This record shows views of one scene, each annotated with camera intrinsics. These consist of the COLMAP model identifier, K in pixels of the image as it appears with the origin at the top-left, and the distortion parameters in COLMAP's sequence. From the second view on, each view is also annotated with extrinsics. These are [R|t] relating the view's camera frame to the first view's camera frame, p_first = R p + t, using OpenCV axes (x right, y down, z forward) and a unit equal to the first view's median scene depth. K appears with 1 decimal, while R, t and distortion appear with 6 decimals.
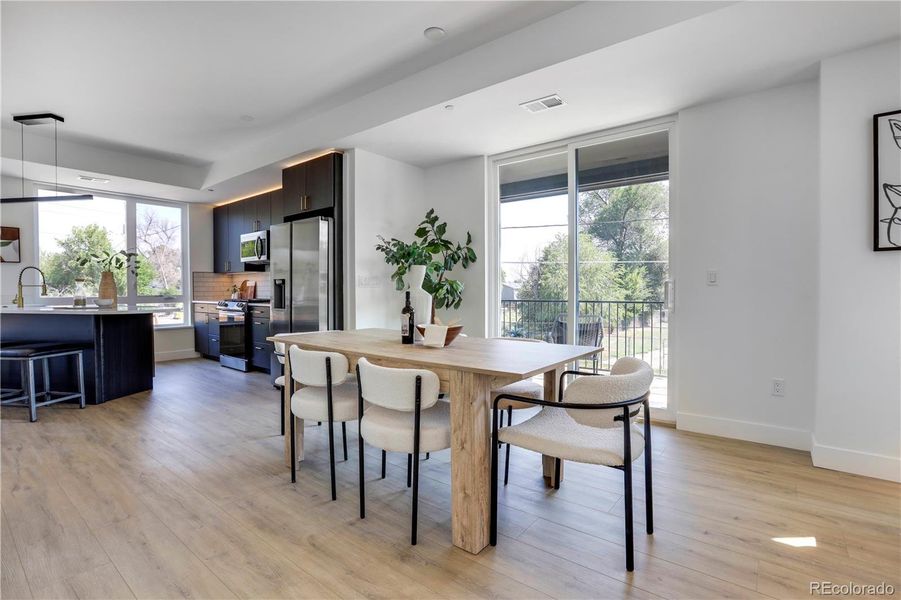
lens RADIAL K [[425.8, 0, 433.4], [0, 425.8, 299.0], [0, 0, 1]] dist [0.001200, 0.000664]
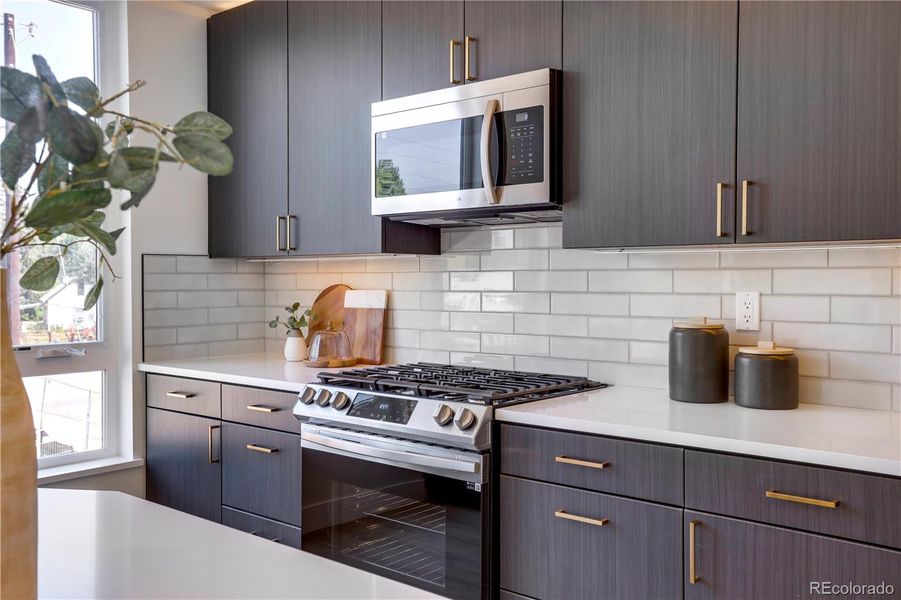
lens RADIAL K [[819.2, 0, 448.3], [0, 819.2, 291.3], [0, 0, 1]] dist [0.020637, 0.000000]
pose [[0.999972, 0.006068, 0.004368, -0.462029], [-0.006009, 0.999893, -0.013338, -0.042074], [-0.004449, 0.013311, 0.999902, 0.603229]]
